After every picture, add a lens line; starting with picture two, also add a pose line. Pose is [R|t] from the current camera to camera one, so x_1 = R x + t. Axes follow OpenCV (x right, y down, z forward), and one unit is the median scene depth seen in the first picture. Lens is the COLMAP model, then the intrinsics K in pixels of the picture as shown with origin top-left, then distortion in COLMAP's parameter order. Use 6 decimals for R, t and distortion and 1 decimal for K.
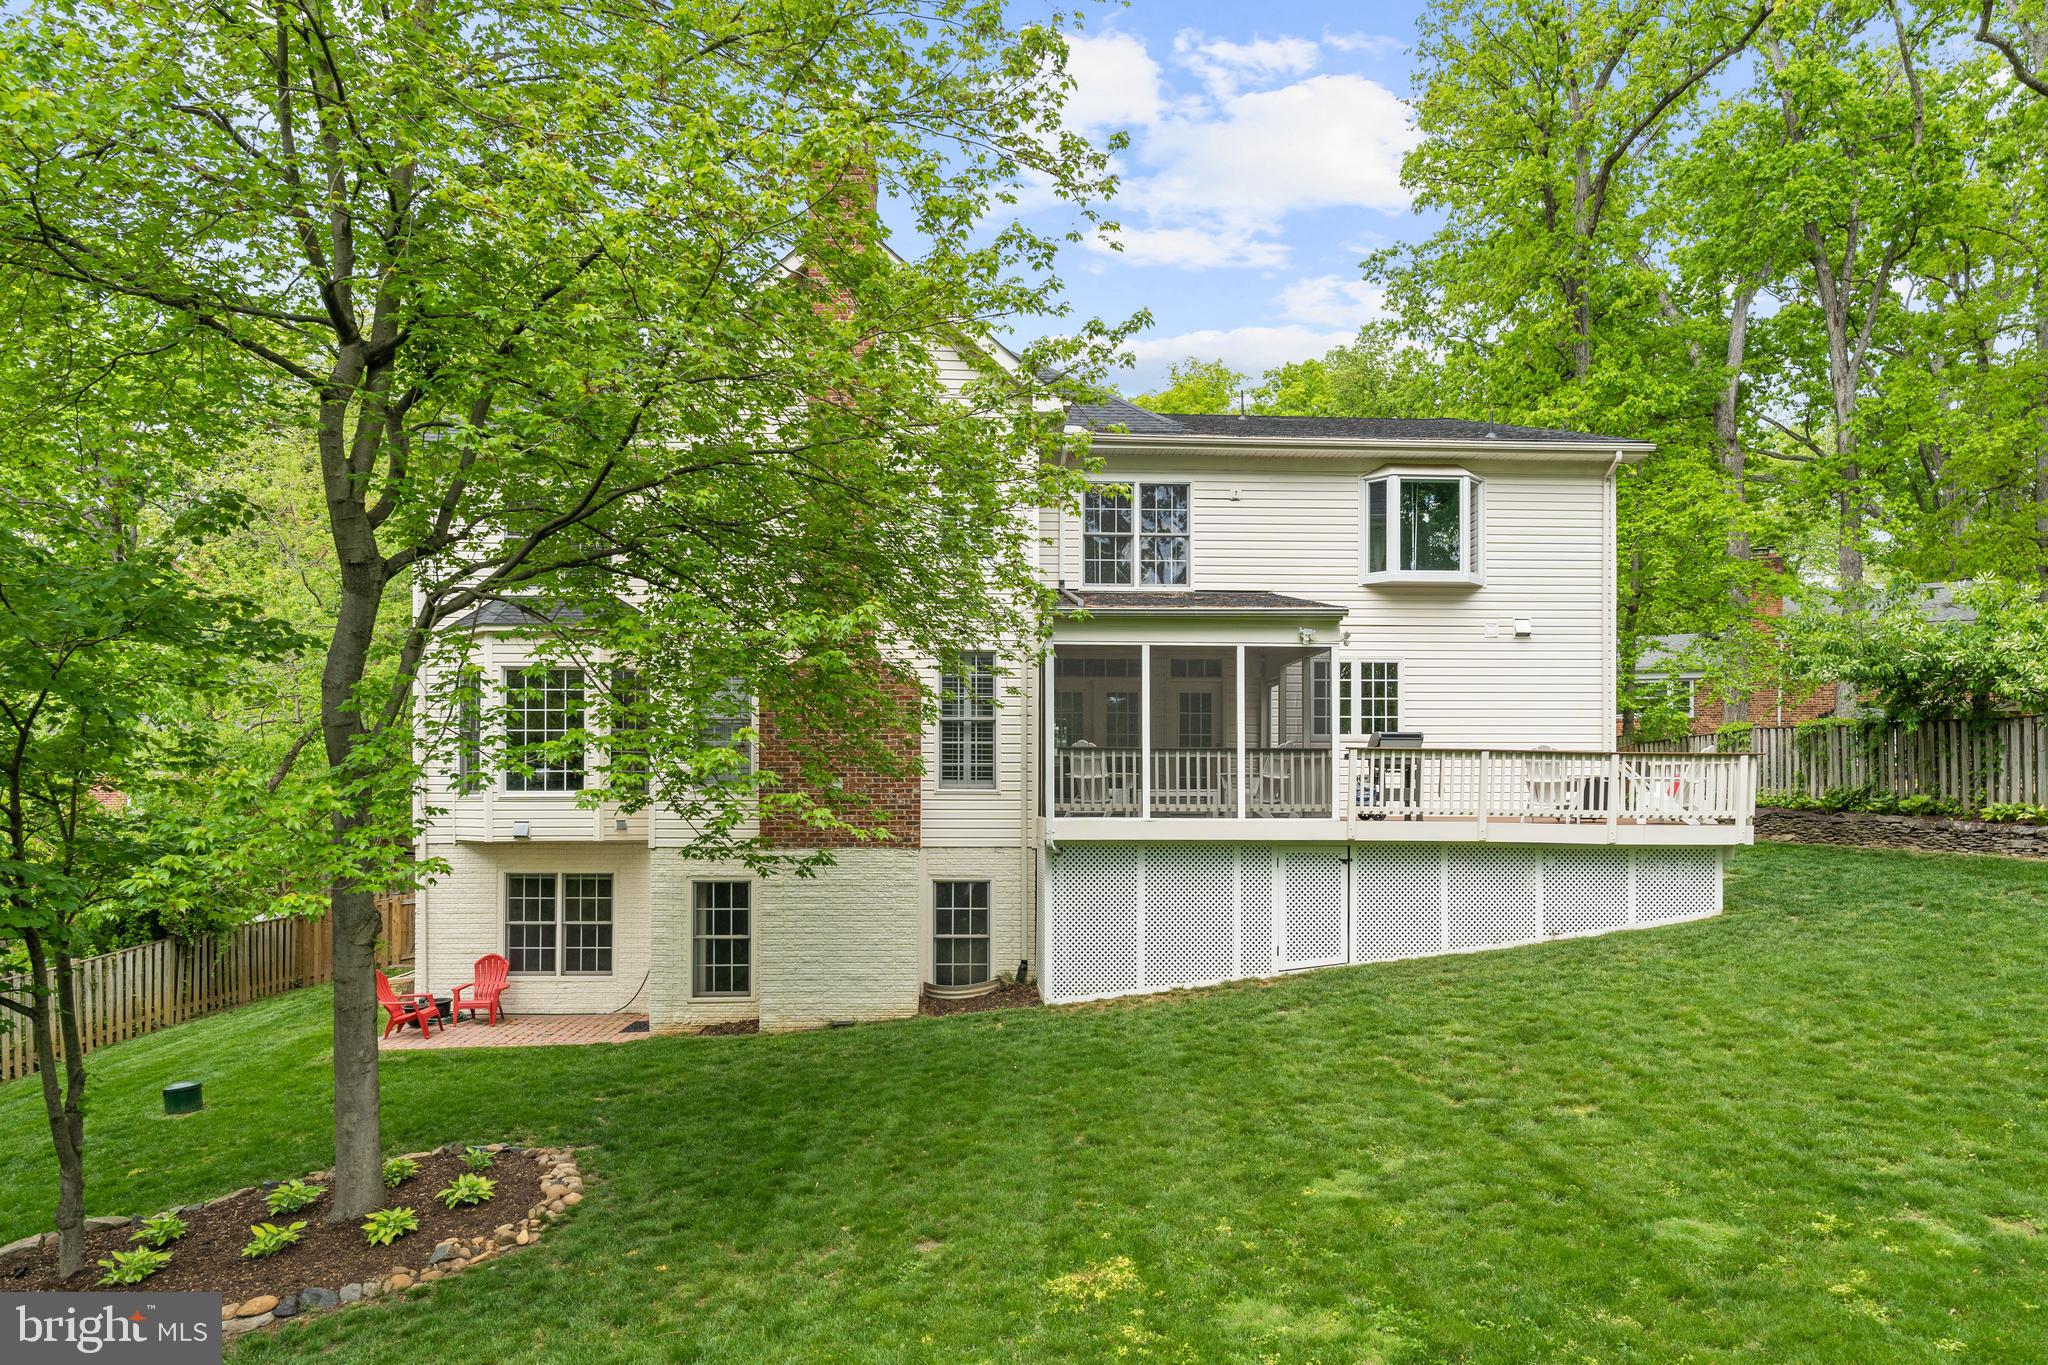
lens RADIAL K [[1303.2, 0, 1023.7], [0, 1303.2, 792.8], [0, 0, 1]] dist [0.001177, 0.000190]
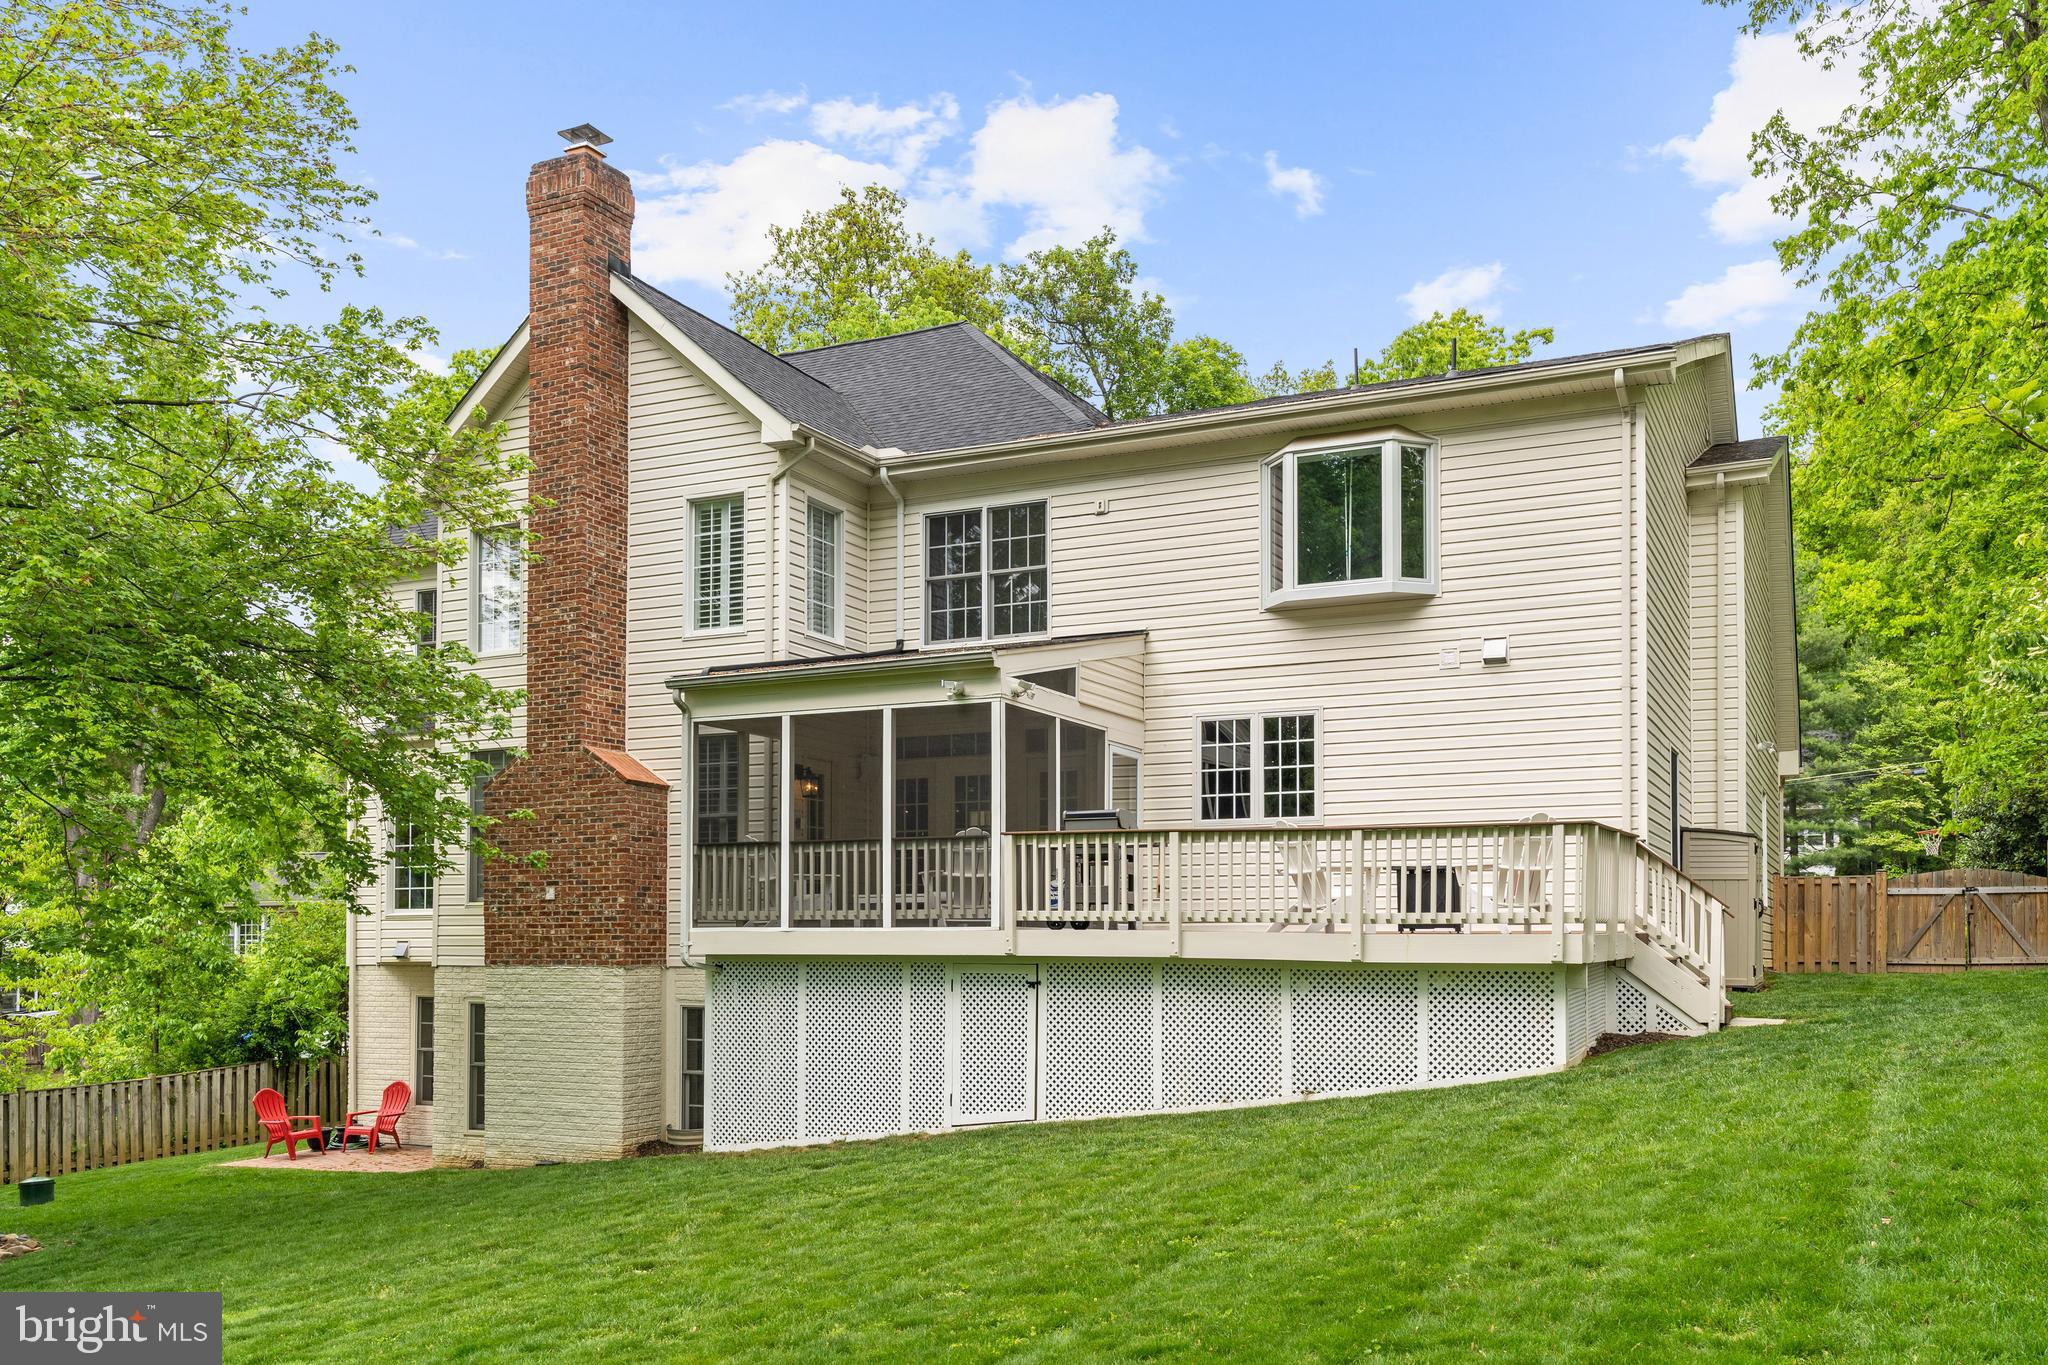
lens RADIAL K [[1768.3, 0, 1024.4], [0, 1768.3, 899.3], [0, 0, 1]] dist [0.006216, -0.002442]
pose [[0.875770, -0.014365, -0.482516, 0.700699], [0.004089, 0.999742, -0.022342, 0.024540], [0.482712, 0.017593, 0.875602, 0.094393]]
